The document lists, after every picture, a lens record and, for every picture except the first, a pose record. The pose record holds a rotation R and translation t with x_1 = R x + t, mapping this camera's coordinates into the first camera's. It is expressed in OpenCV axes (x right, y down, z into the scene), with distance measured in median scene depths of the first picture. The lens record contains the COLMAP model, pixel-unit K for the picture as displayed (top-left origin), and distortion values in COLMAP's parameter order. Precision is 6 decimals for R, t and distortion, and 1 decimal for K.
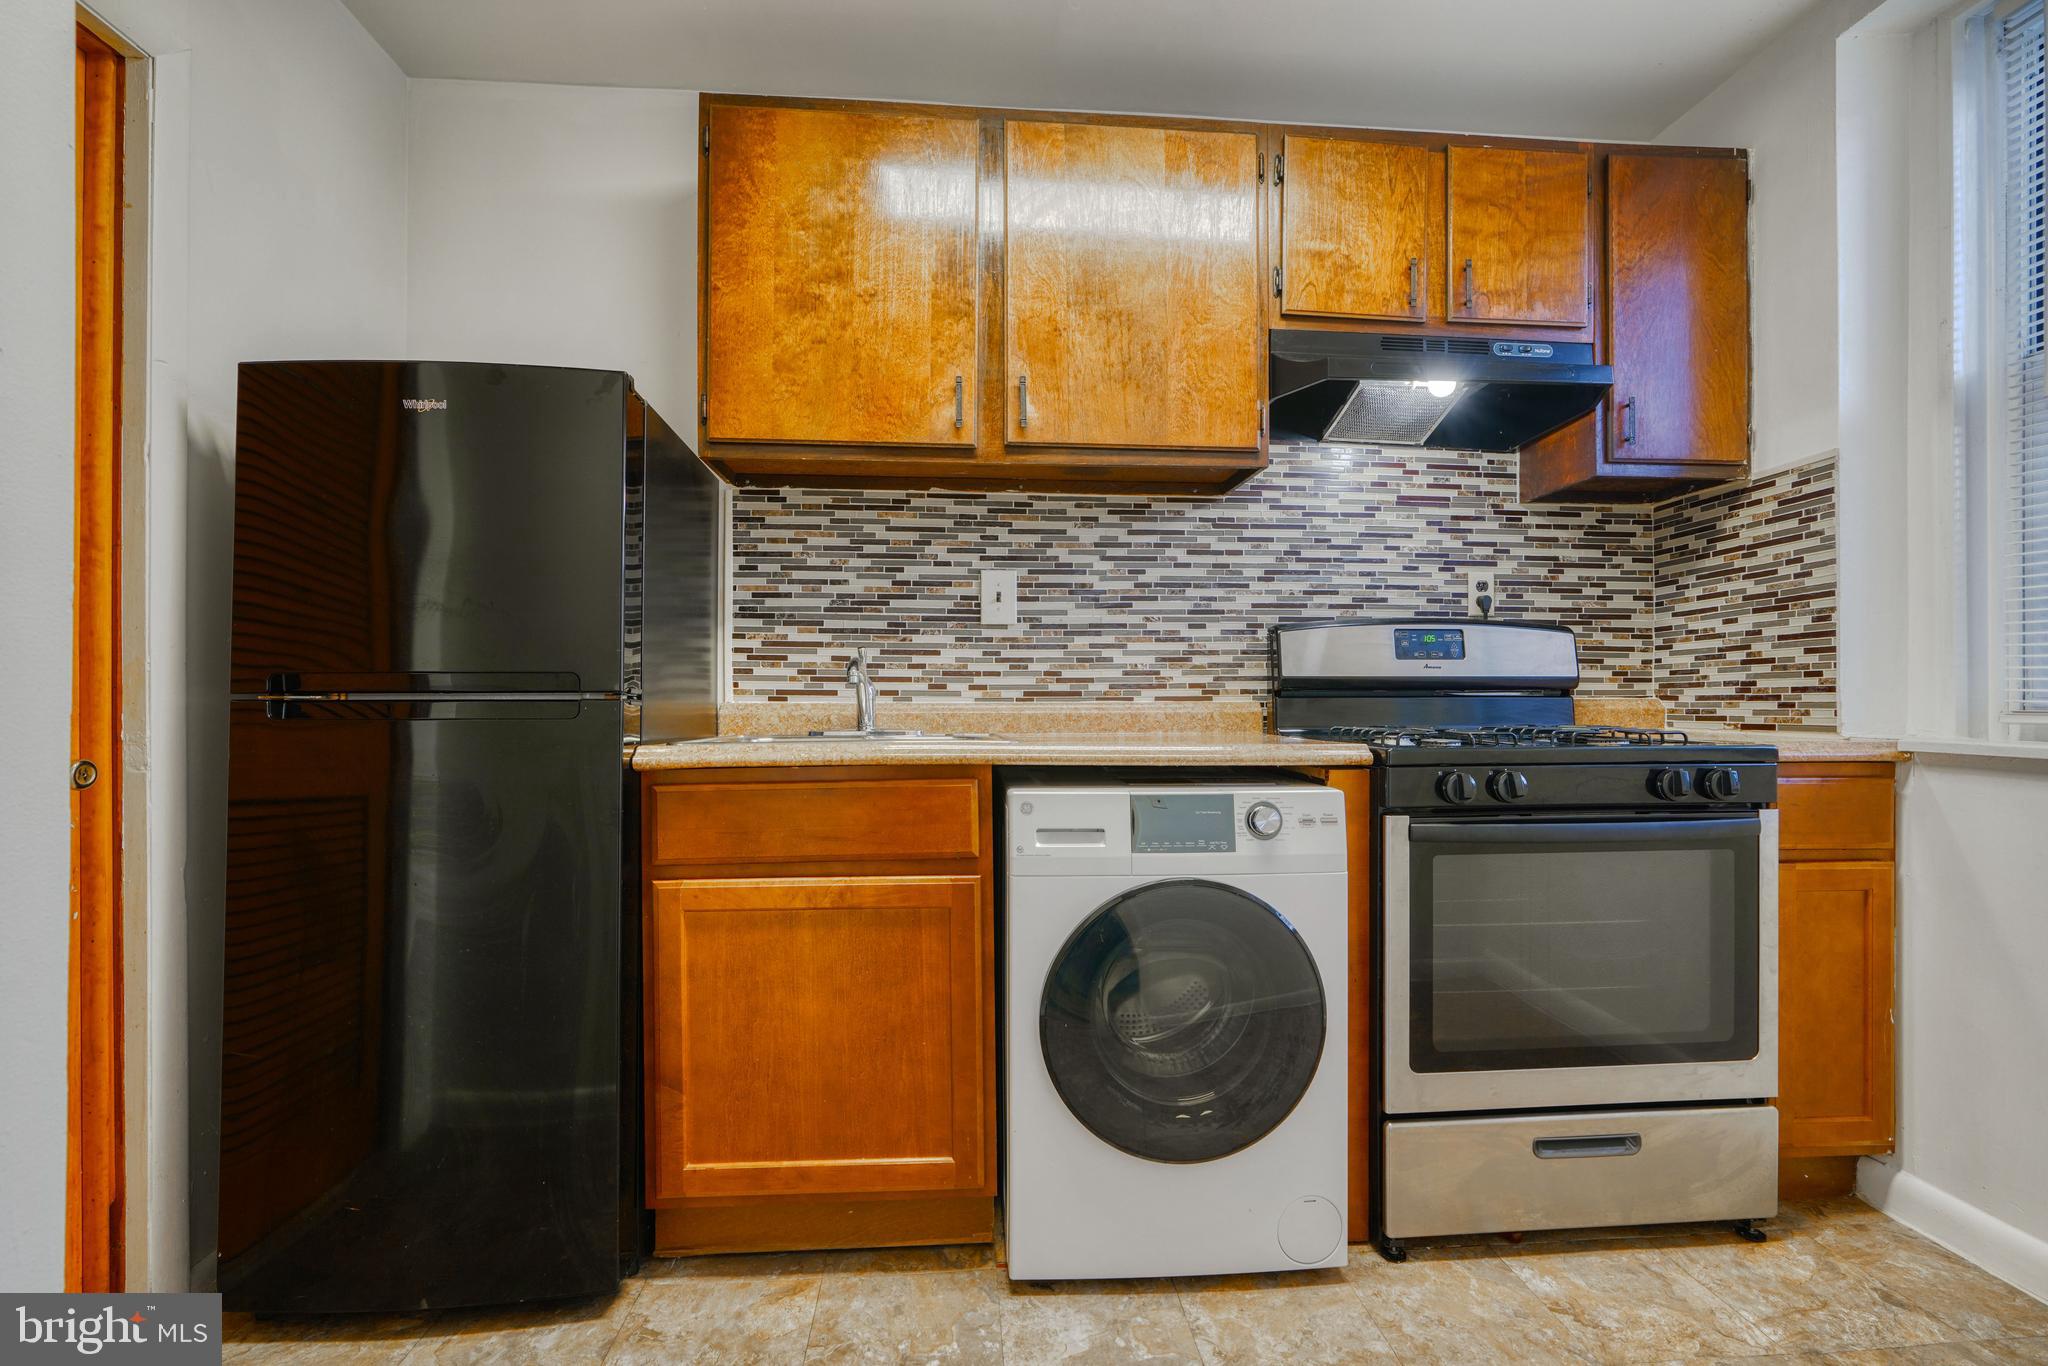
lens RADIAL K [[935.2, 0, 1020.3], [0, 935.2, 694.9], [0, 0, 1]] dist [-0.011580, 0.005925]
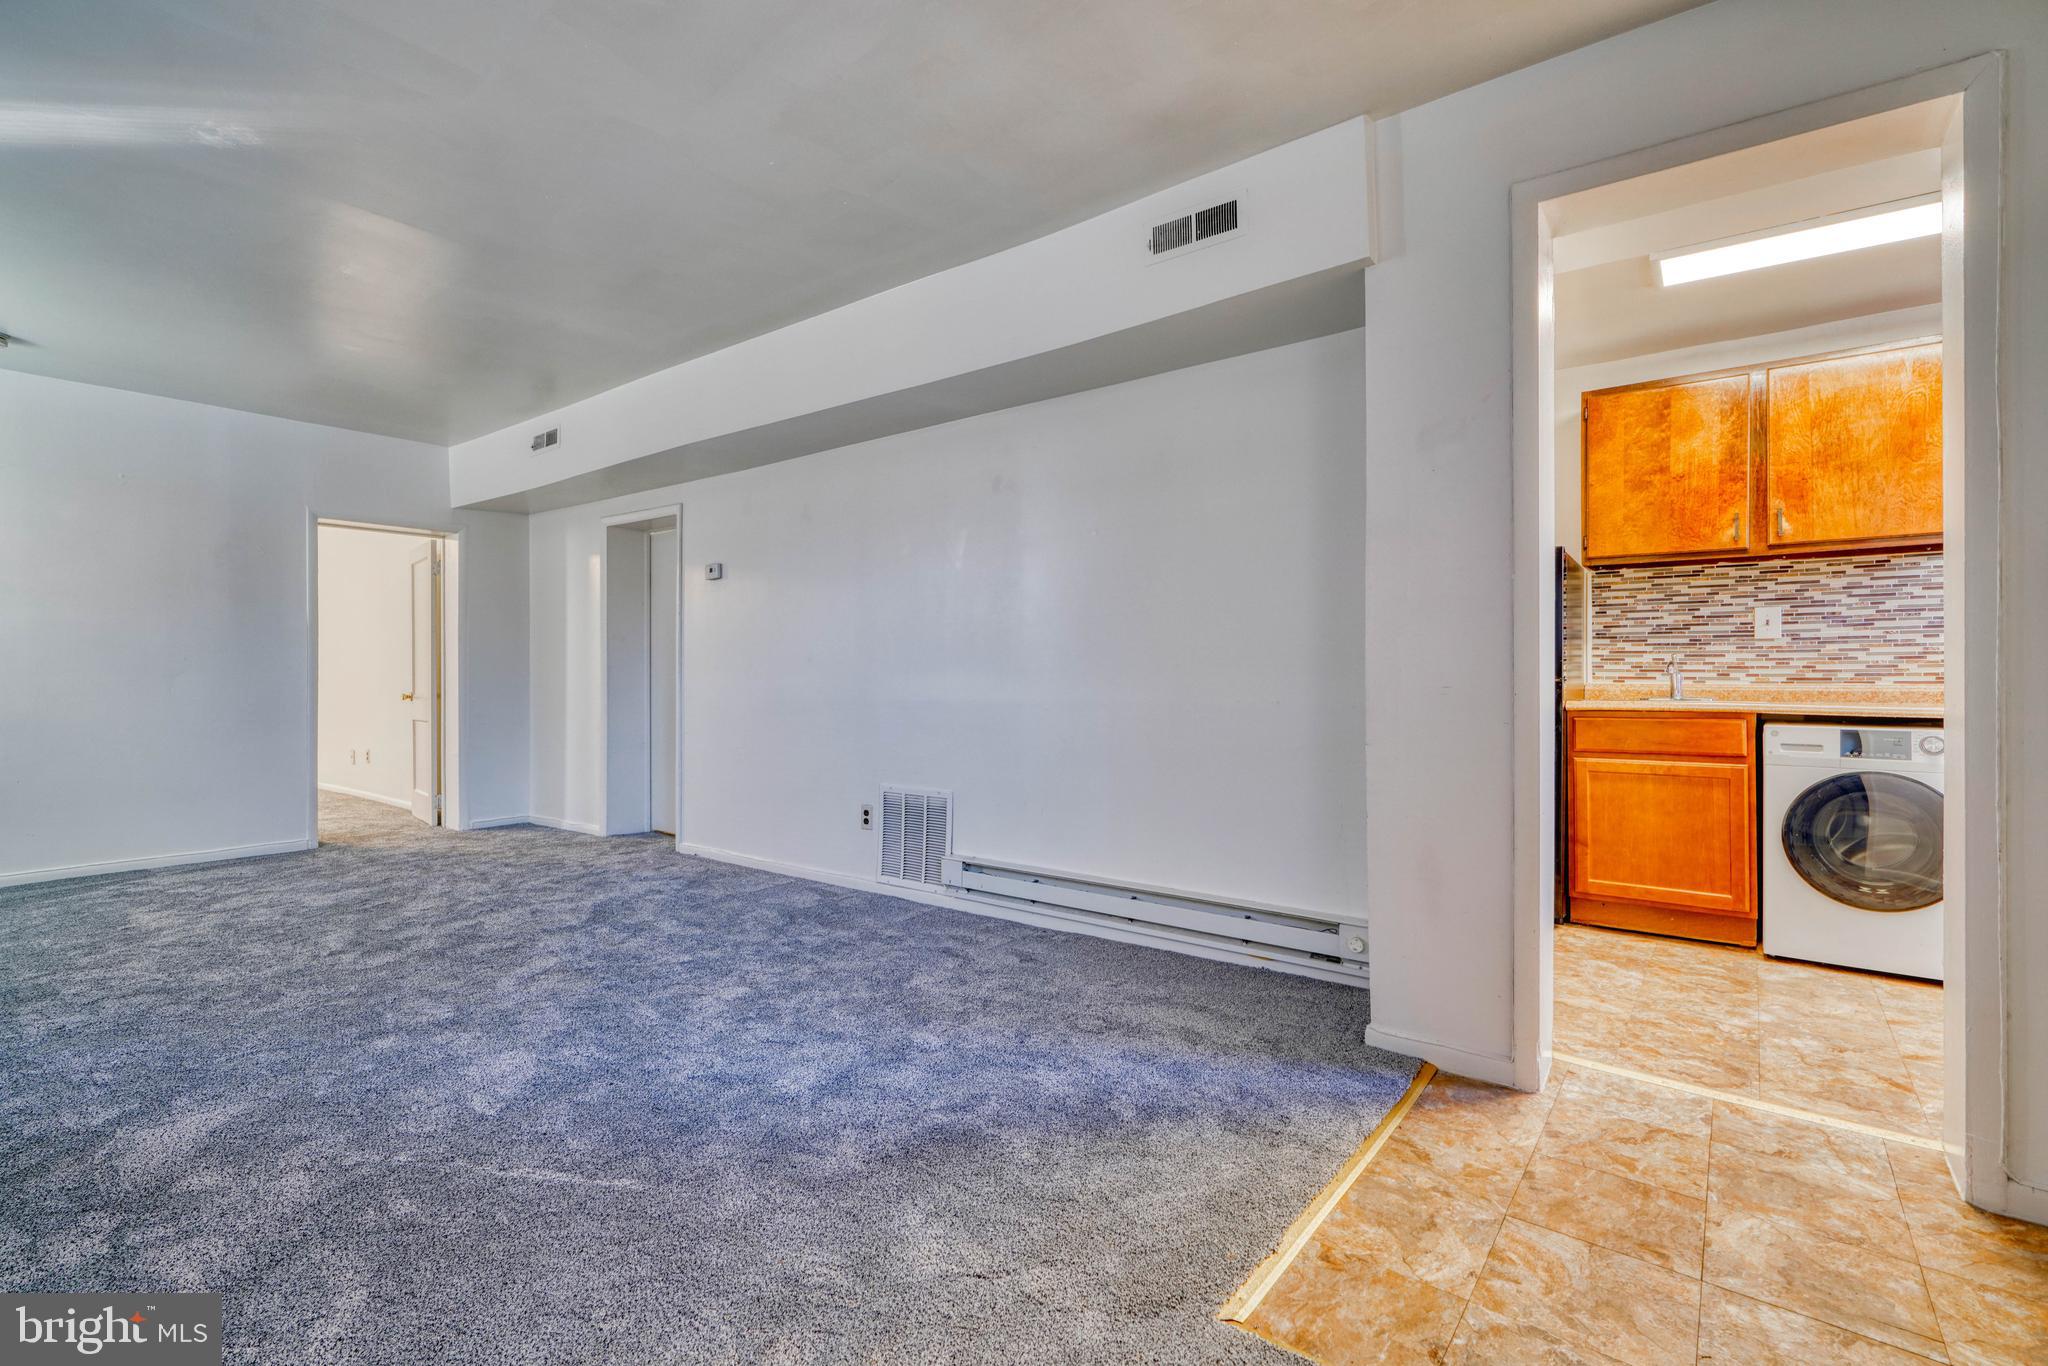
lens RADIAL K [[935.2, 0, 1018.8], [0, 935.2, 673.9], [0, 0, 1]] dist [-0.011580, 0.005925]
pose [[0.737640, -0.000760, -0.675194, 0.124402], [-0.001597, 0.999995, -0.002870, -0.003344], [0.675192, 0.003196, 0.737635, -1.274678]]
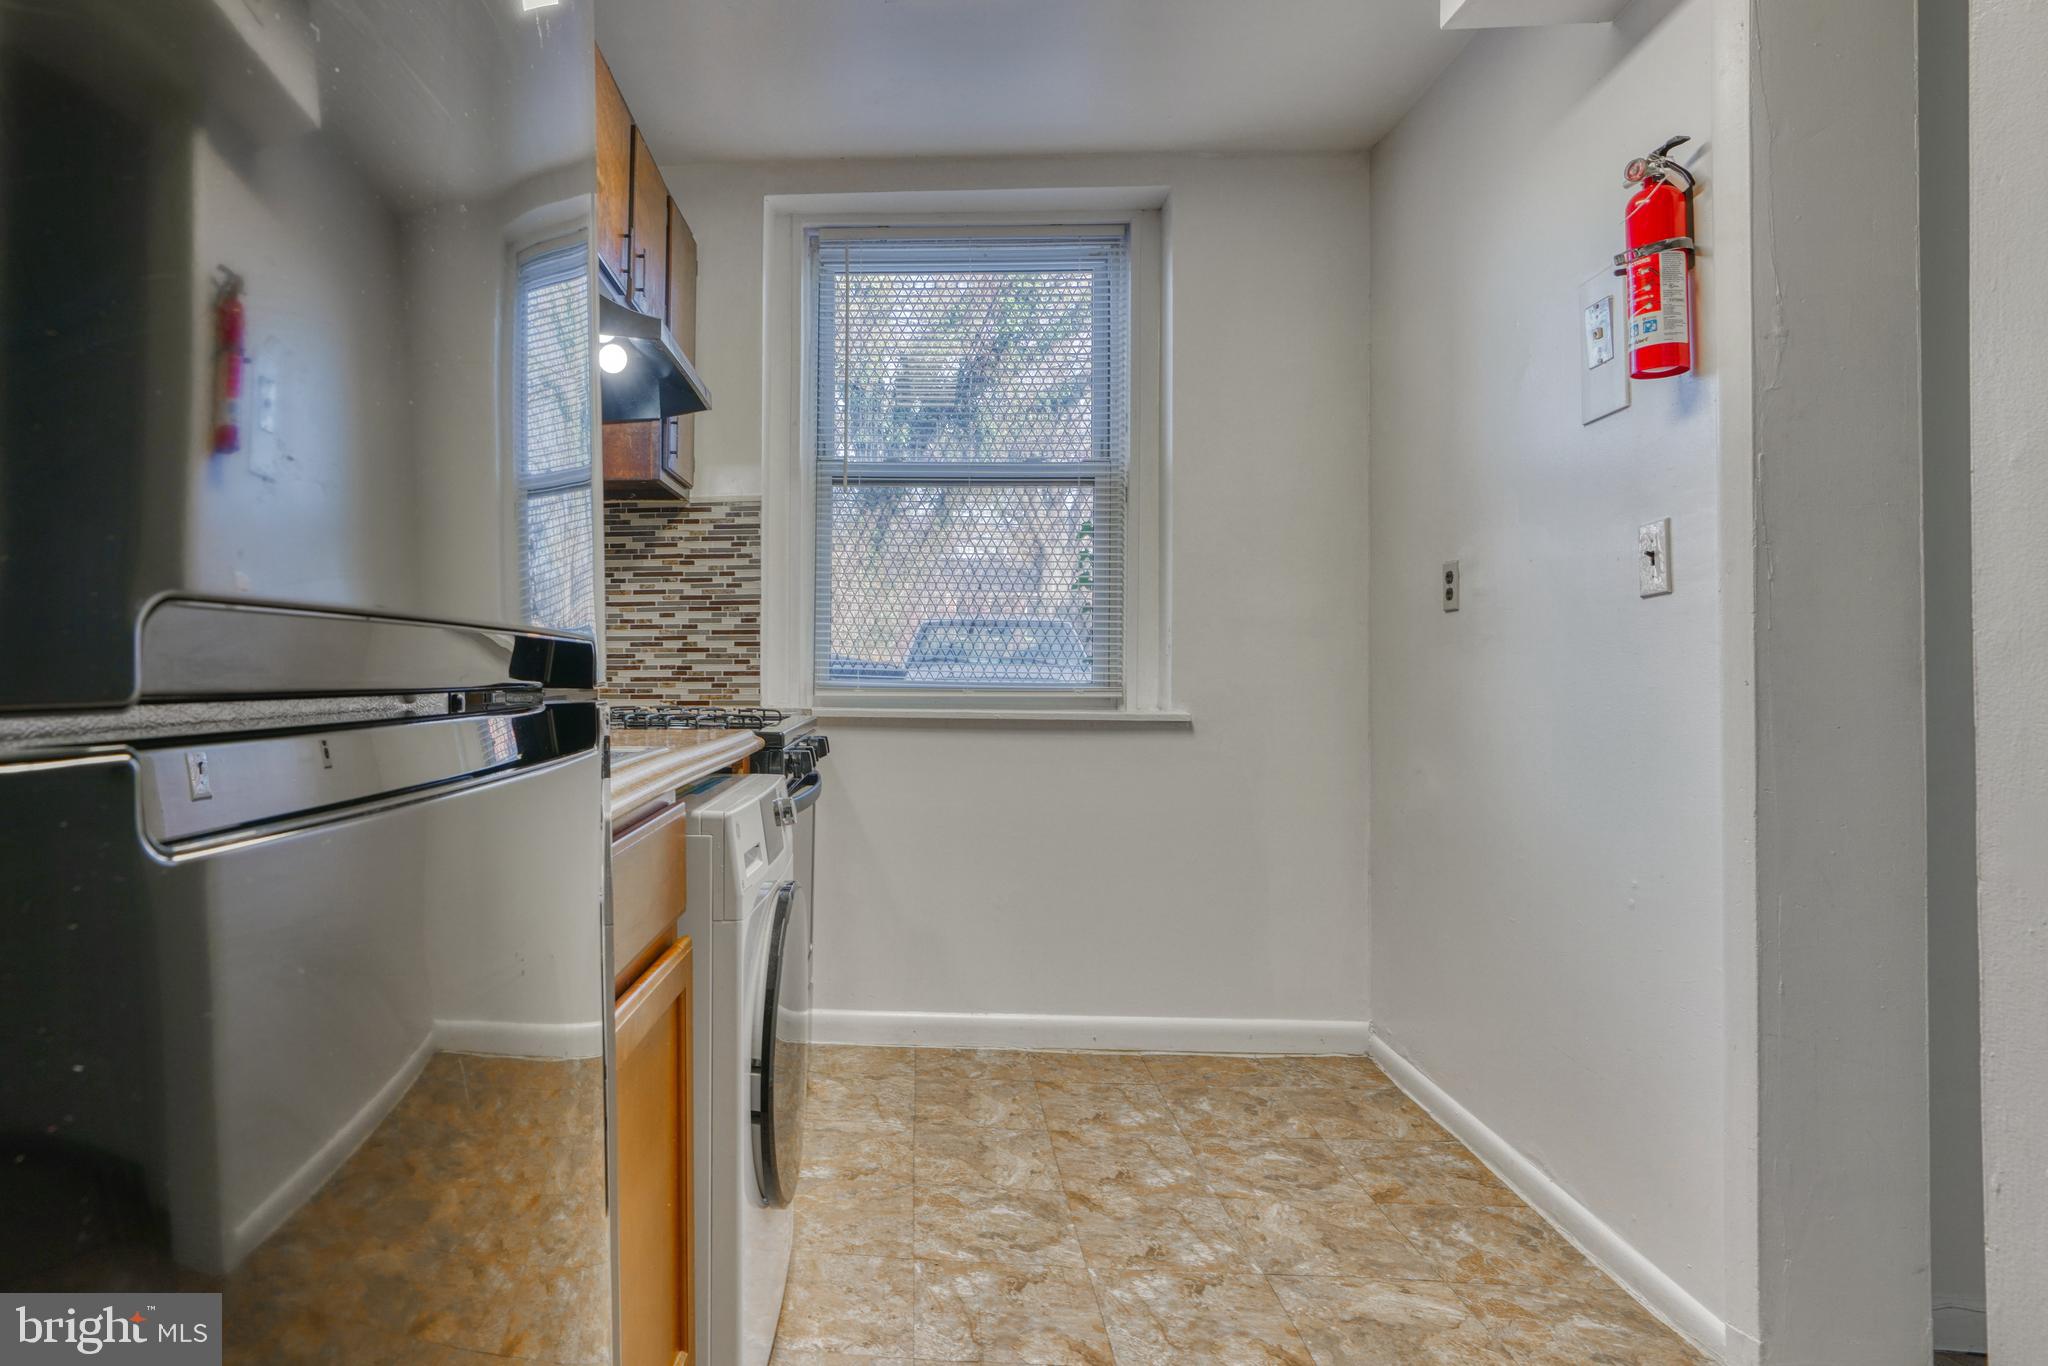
lens RADIAL K [[1018.2, 0, 1006.7], [0, 1018.2, 661.0], [0, 0, 1]] dist [-0.008973, 0.003304]
pose [[0.129819, 0.016545, 0.991400, -0.485297], [-0.008822, 0.999840, -0.015531, -0.004108], [-0.991499, -0.006730, 0.129944, 0.405967]]
